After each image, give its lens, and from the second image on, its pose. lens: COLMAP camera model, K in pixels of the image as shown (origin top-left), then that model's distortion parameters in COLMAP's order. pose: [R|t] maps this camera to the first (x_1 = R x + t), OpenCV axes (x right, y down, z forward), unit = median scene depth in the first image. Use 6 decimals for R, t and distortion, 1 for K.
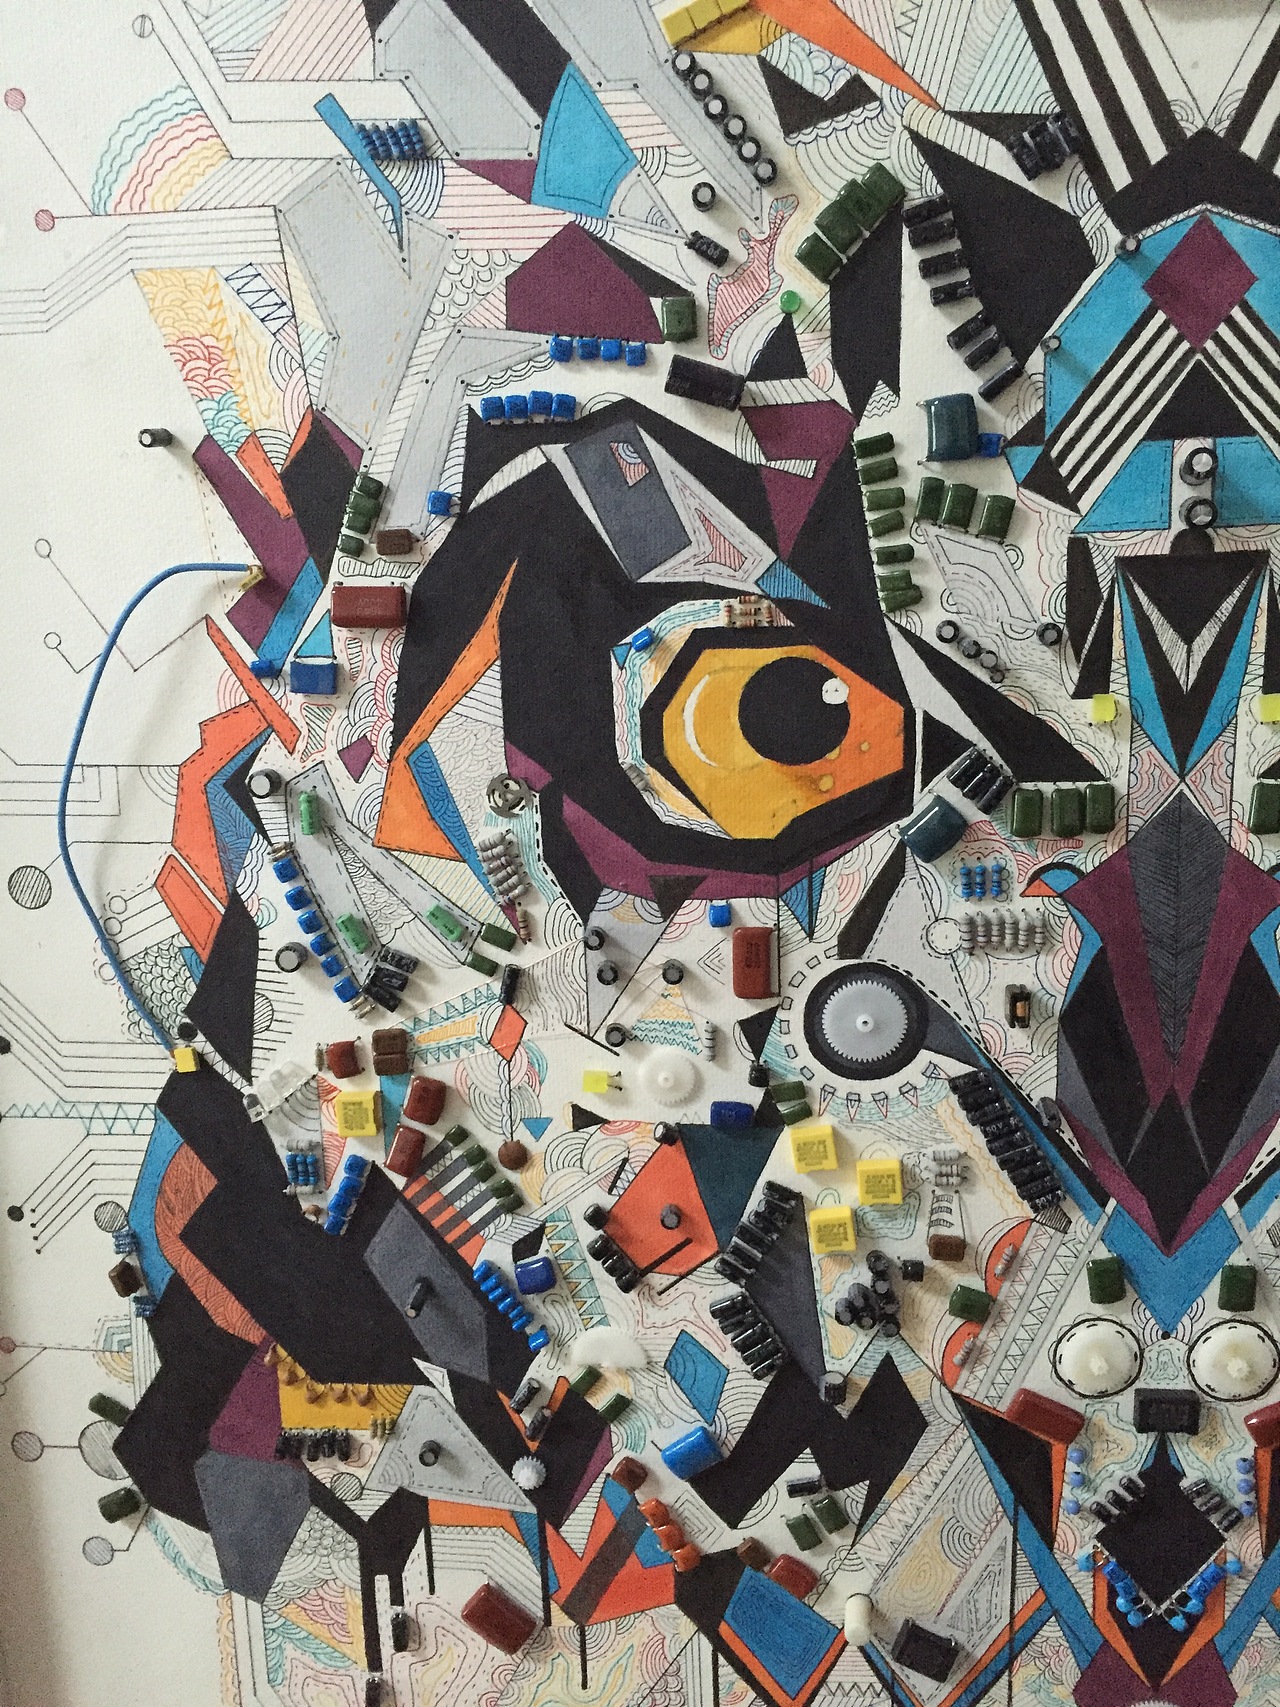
lens RADIAL K [[1527.2, 0, 640.0], [0, 1527.2, 853.5], [0, 0, 1]] dist [0.044002, -0.013082]
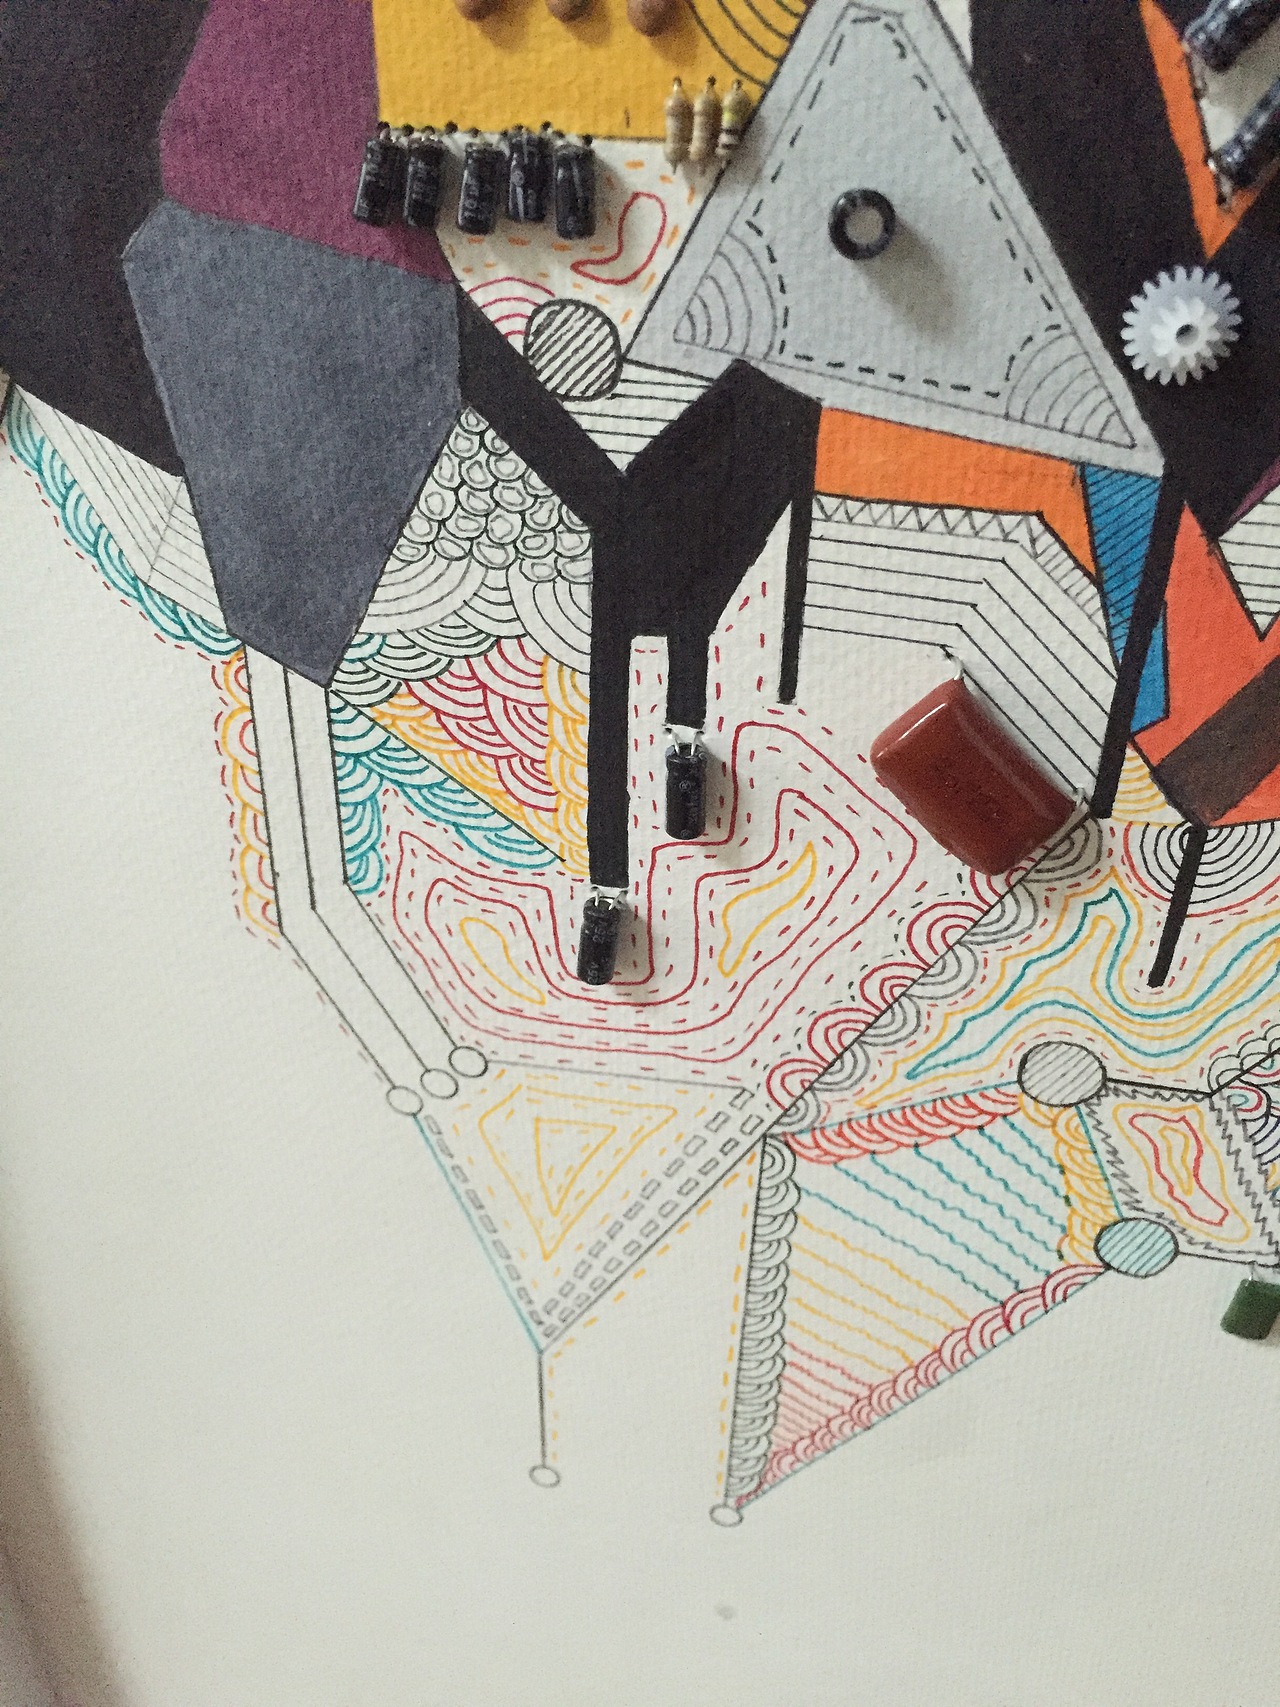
lens RADIAL K [[1527.2, 0, 640.0], [0, 1527.2, 853.5], [0, 0, 1]] dist [0.044002, -0.013082]
pose [[0.992335, 0.109385, -0.057506, -0.146908], [-0.081054, 0.927360, 0.365285, 0.392621], [0.093286, -0.357823, 0.929118, 0.664974]]
